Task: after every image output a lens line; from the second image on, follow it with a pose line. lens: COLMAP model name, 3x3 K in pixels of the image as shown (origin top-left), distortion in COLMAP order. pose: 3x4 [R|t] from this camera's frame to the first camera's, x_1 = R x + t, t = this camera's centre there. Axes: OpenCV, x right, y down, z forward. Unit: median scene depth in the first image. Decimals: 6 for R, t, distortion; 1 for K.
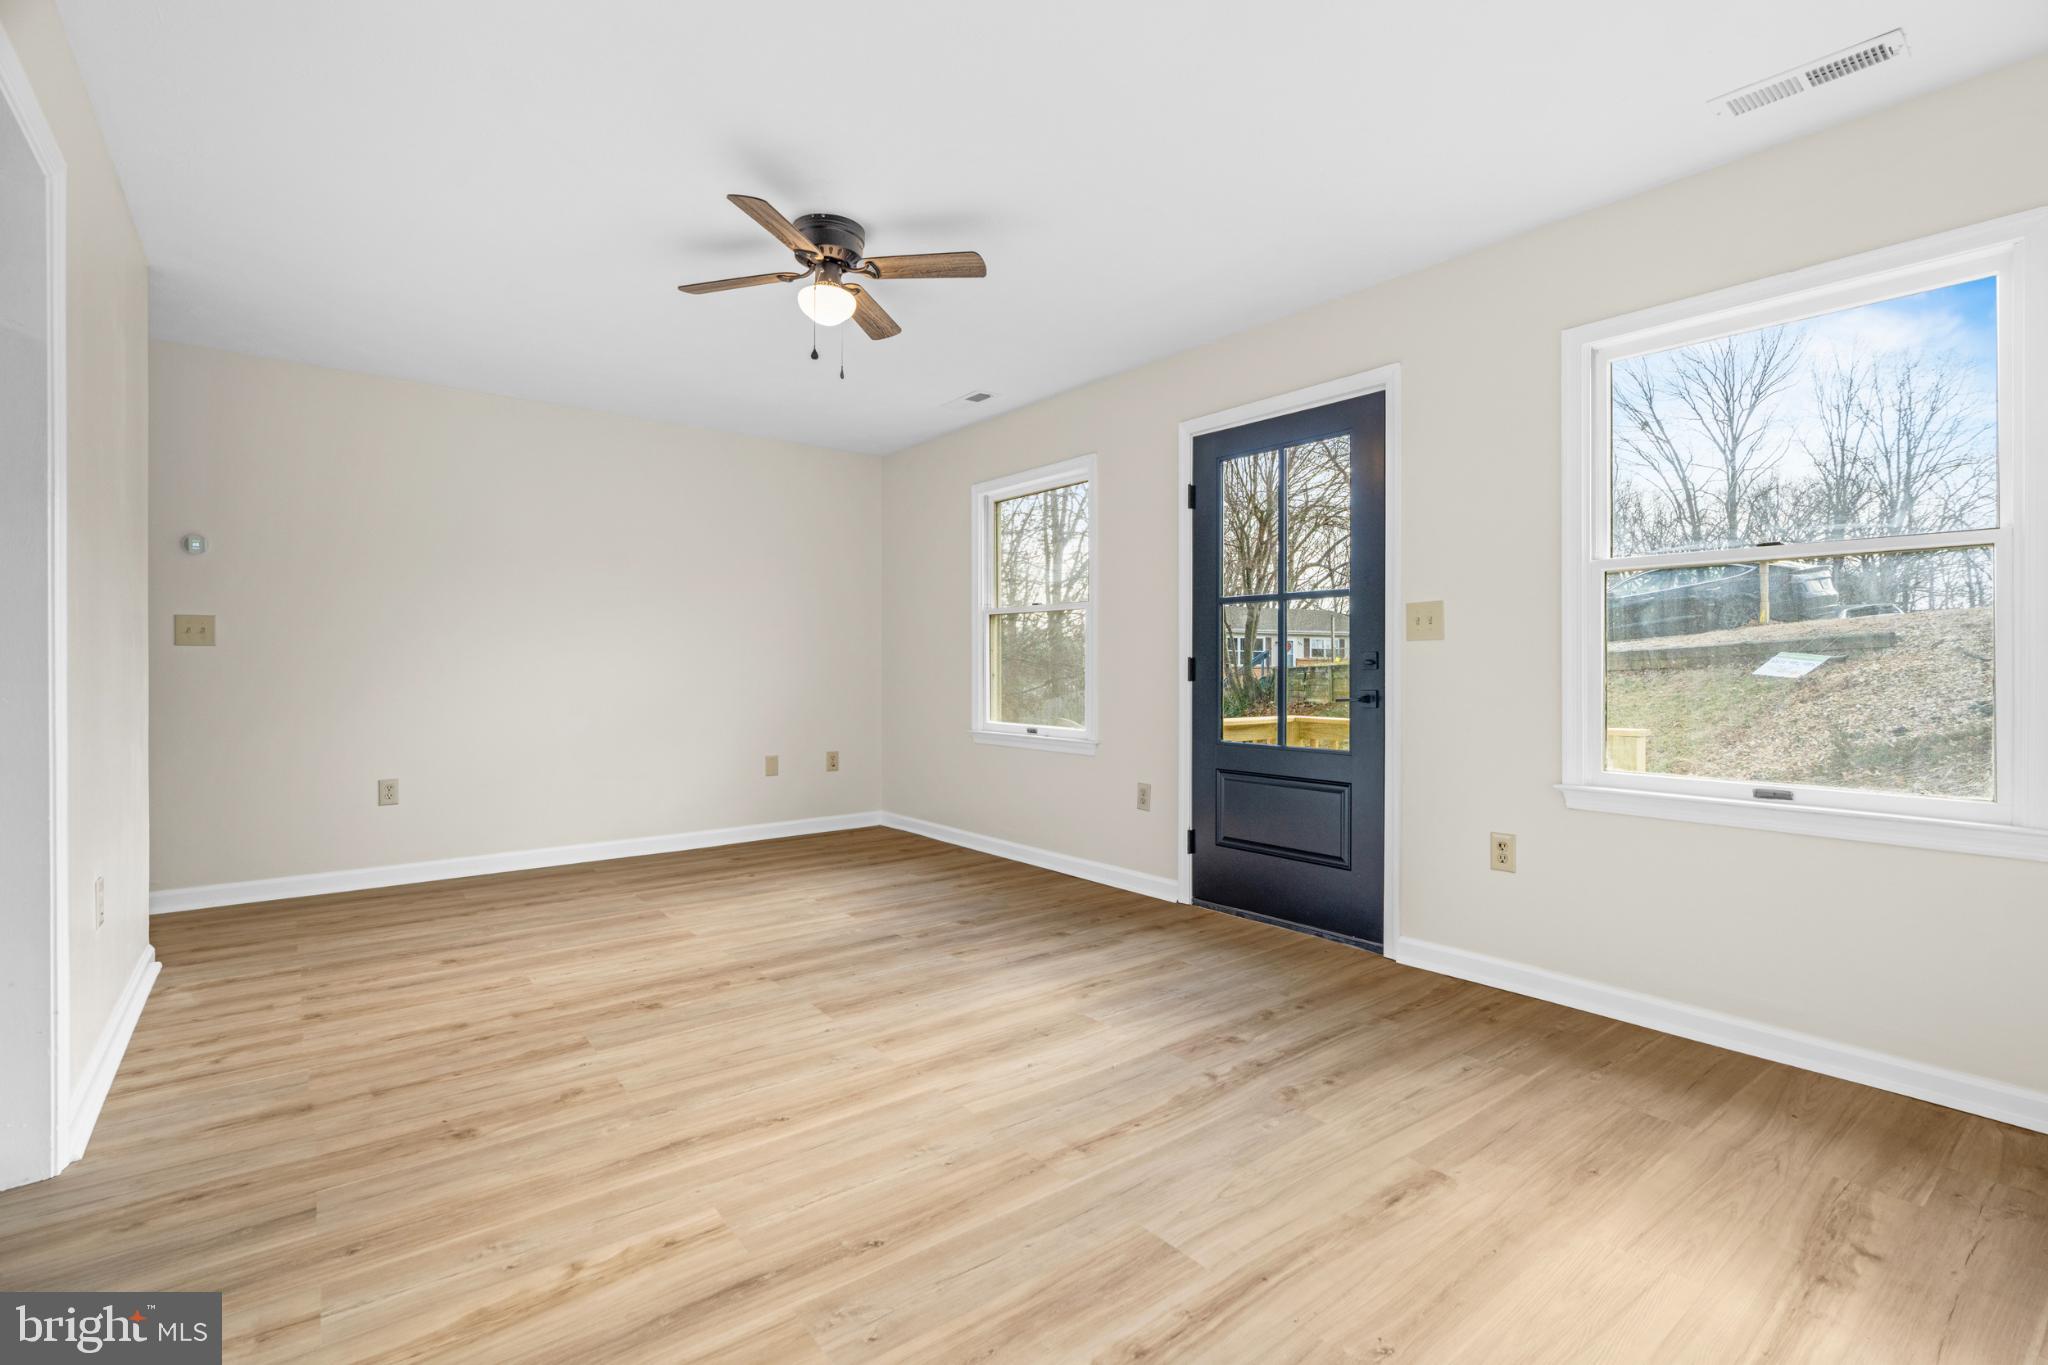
lens RADIAL K [[938.0, 0, 1024.4], [0, 938.0, 668.0], [0, 0, 1]] dist [0.001686, -0.000095]
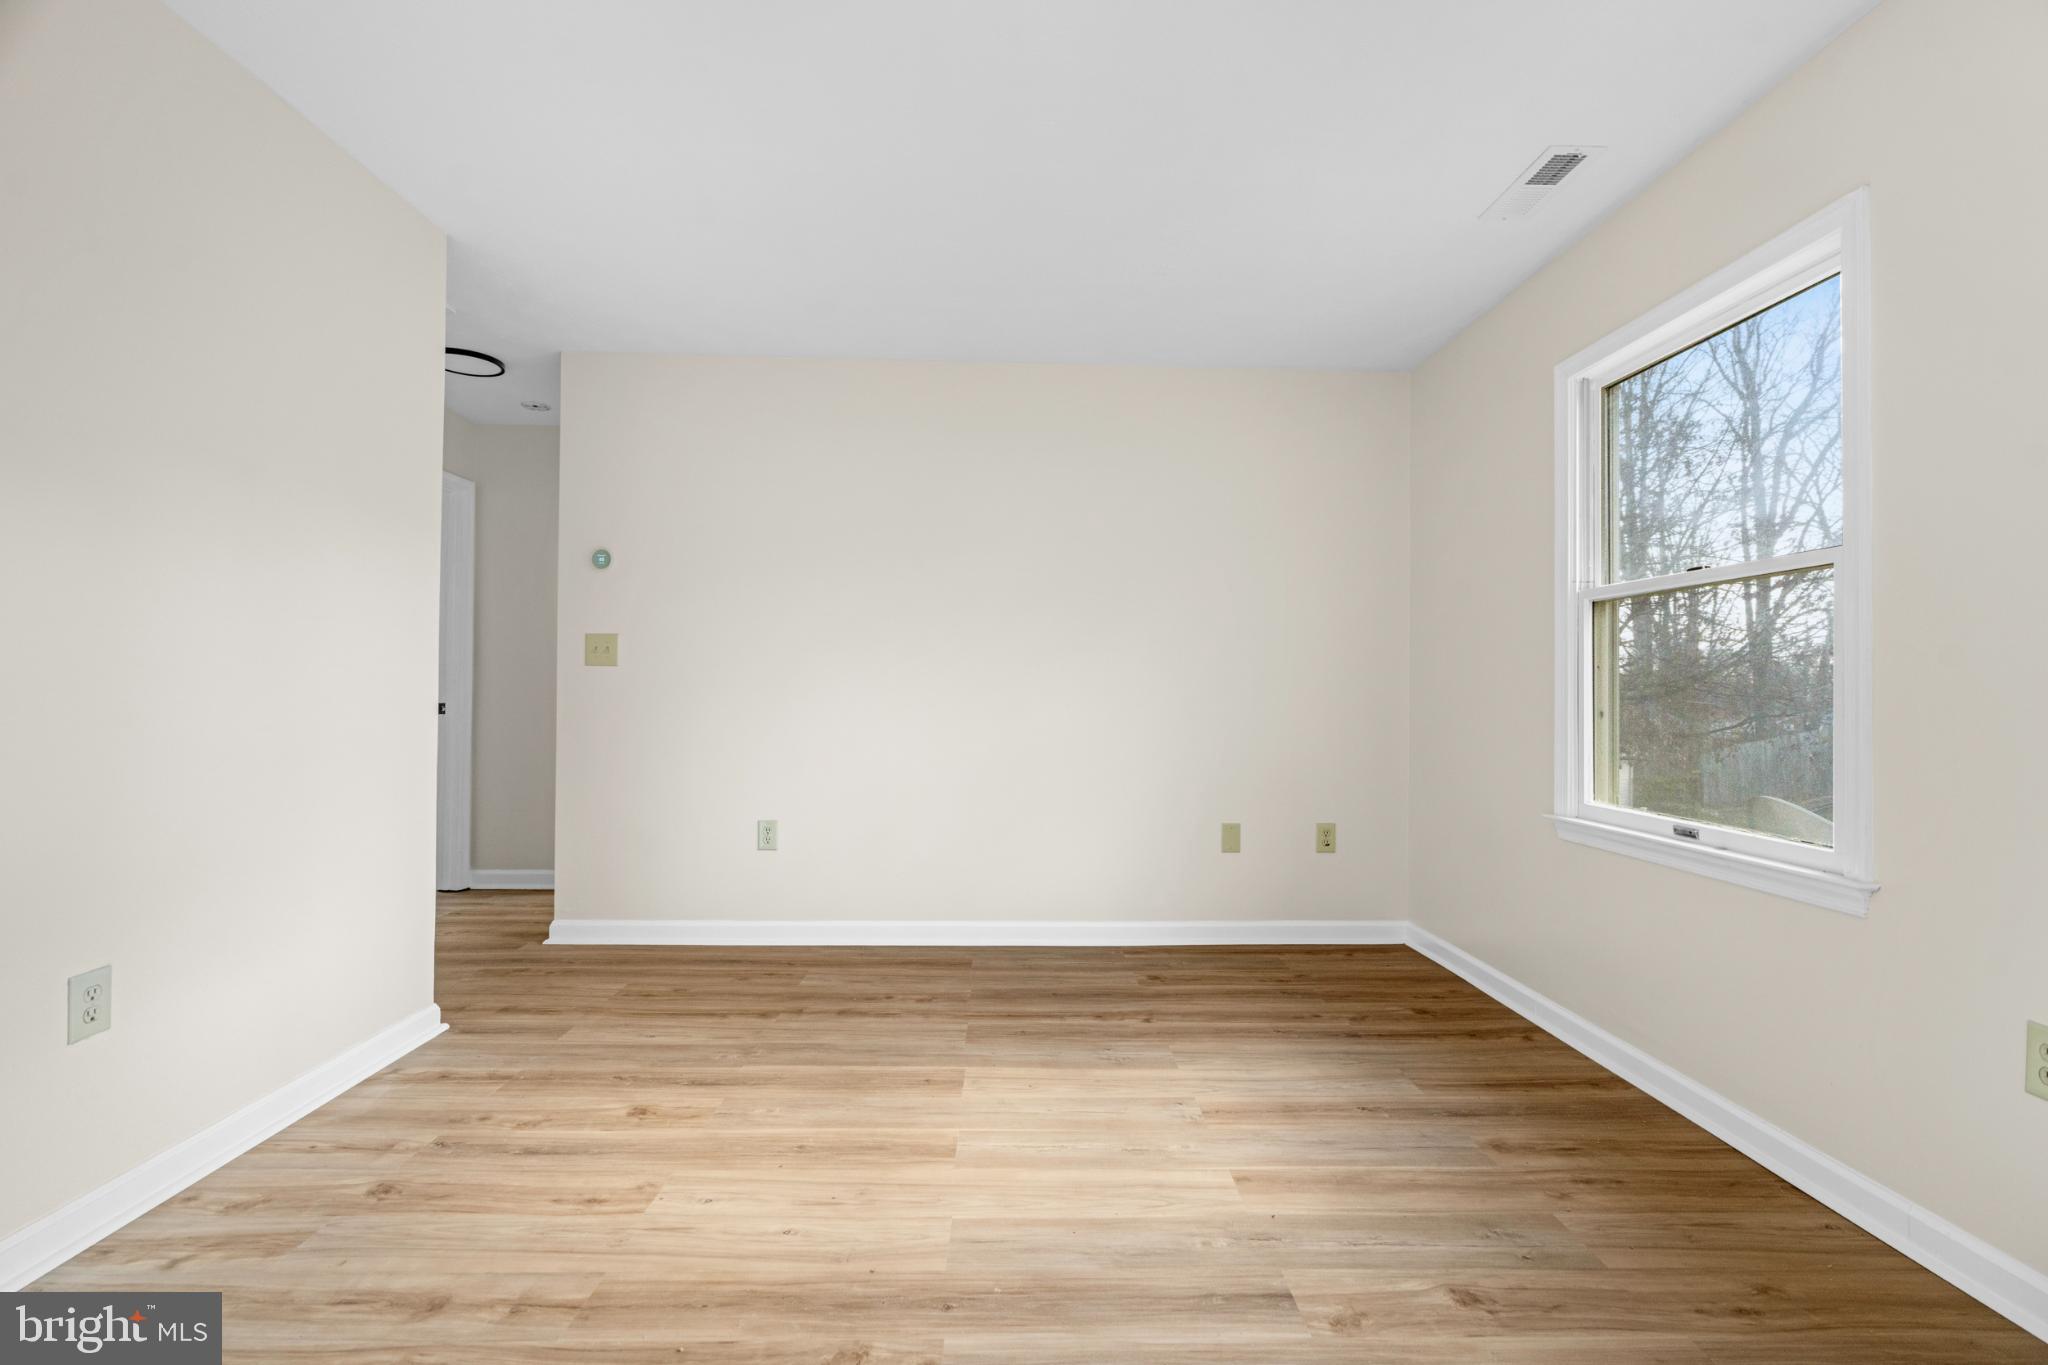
lens RADIAL K [[923.2, 0, 1032.7], [0, 923.2, 678.5], [0, 0, 1]] dist [-0.000823, 0.000112]
pose [[0.804696, -0.000221, -0.593687, 0.032202], [-0.011159, 0.999818, -0.015496, -0.001821], [0.593582, 0.019095, 0.804547, 0.682443]]
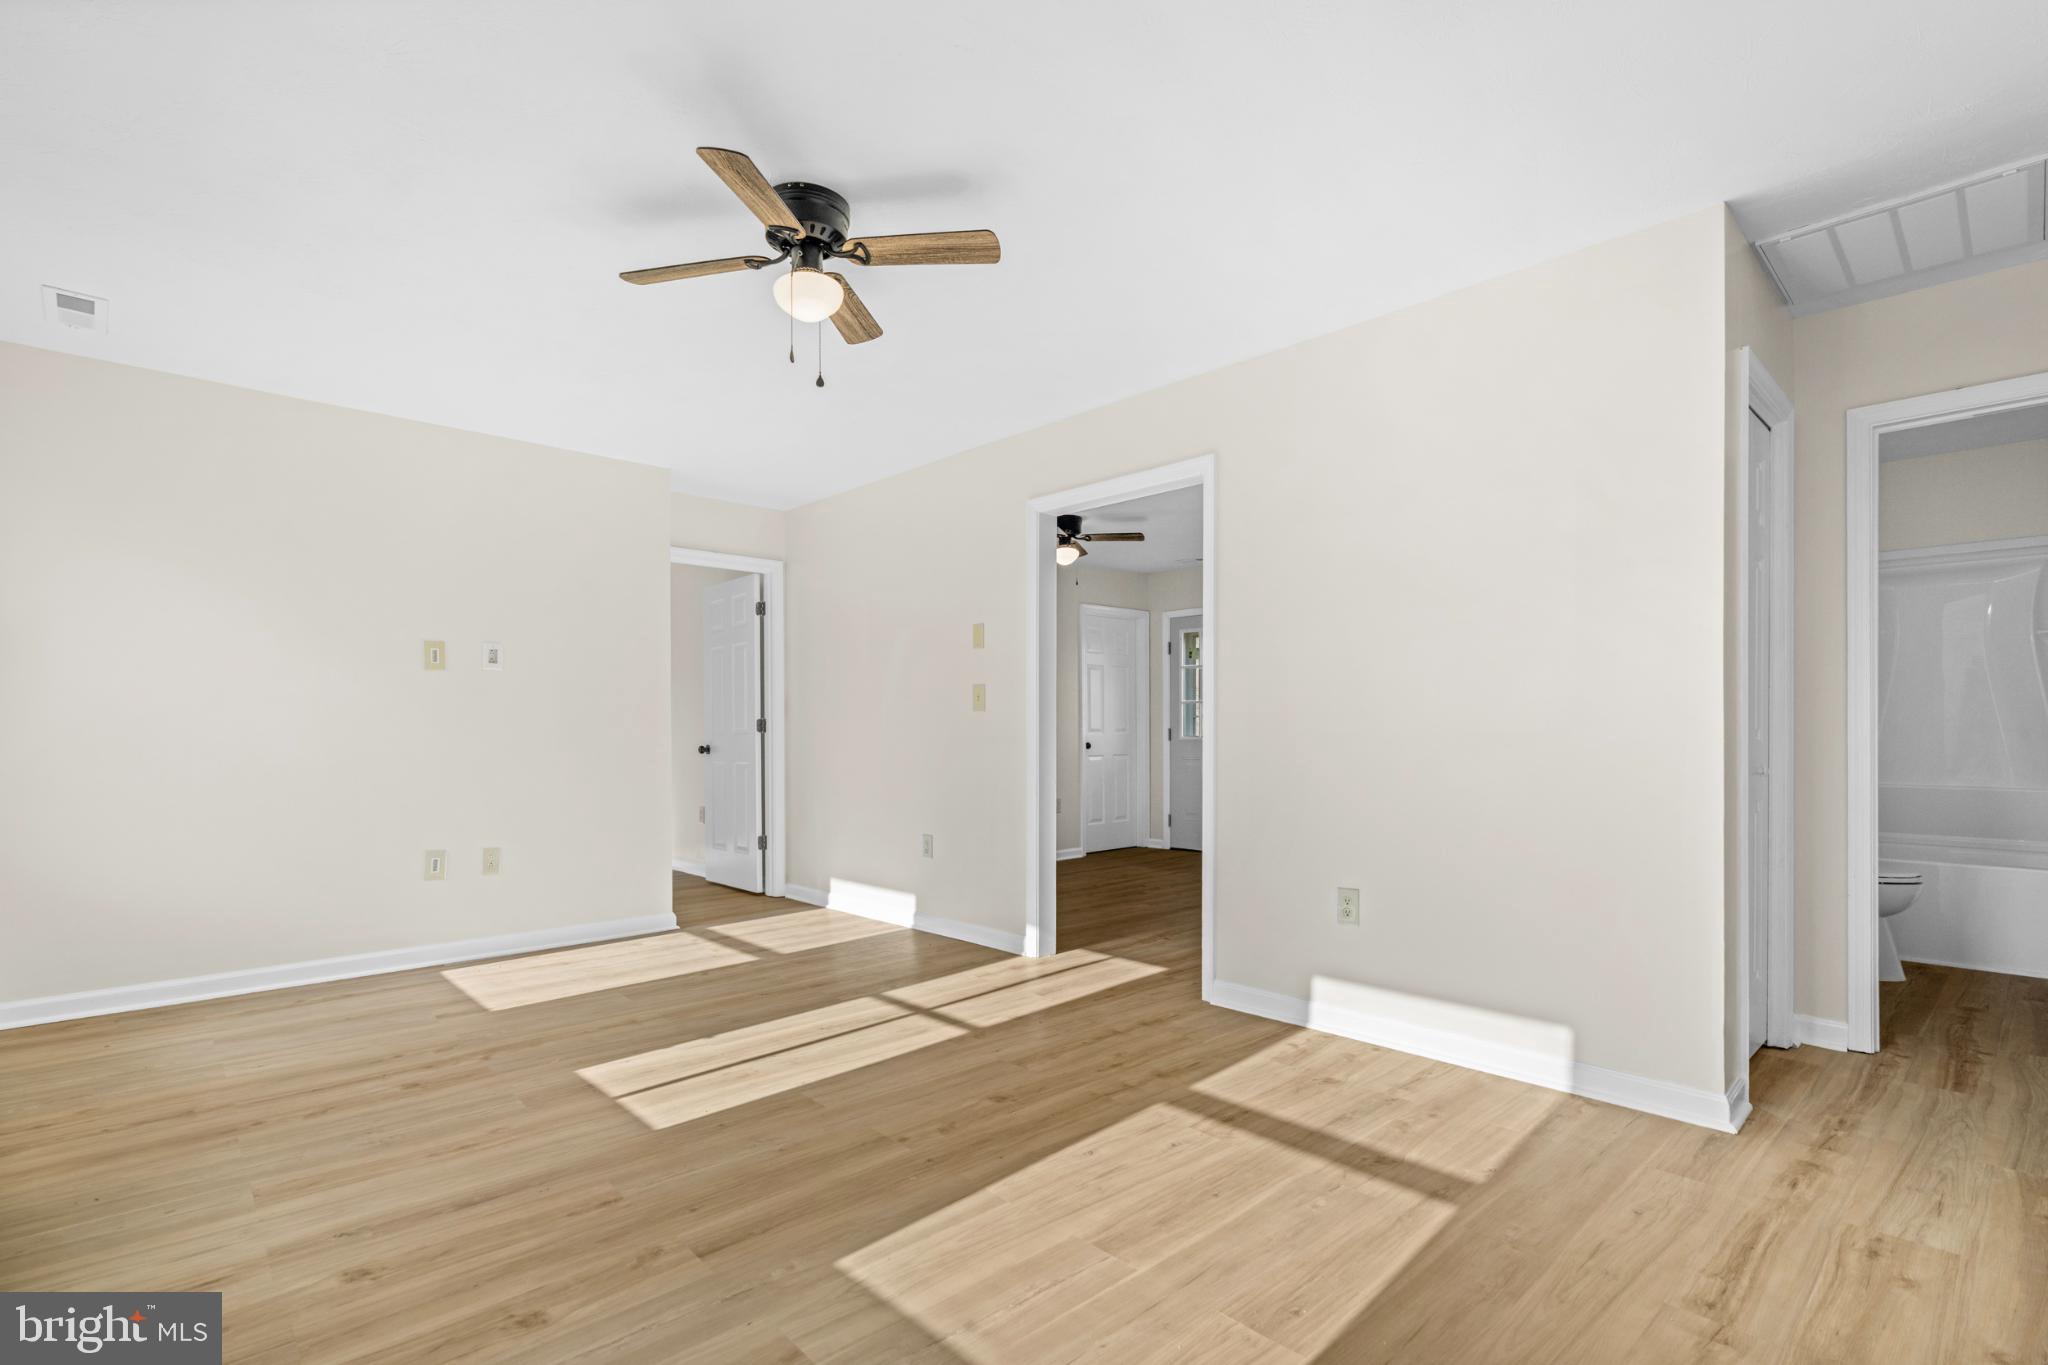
lens RADIAL K [[943.8, 0, 1034.8], [0, 943.8, 726.6], [0, 0, 1]] dist [-0.004901, 0.000460]
pose [[-0.994817, 0.000836, -0.101679, -0.320489], [0.000959, 0.999999, -0.001160, -0.006419], [0.101678, -0.001251, -0.994817, 1.844991]]
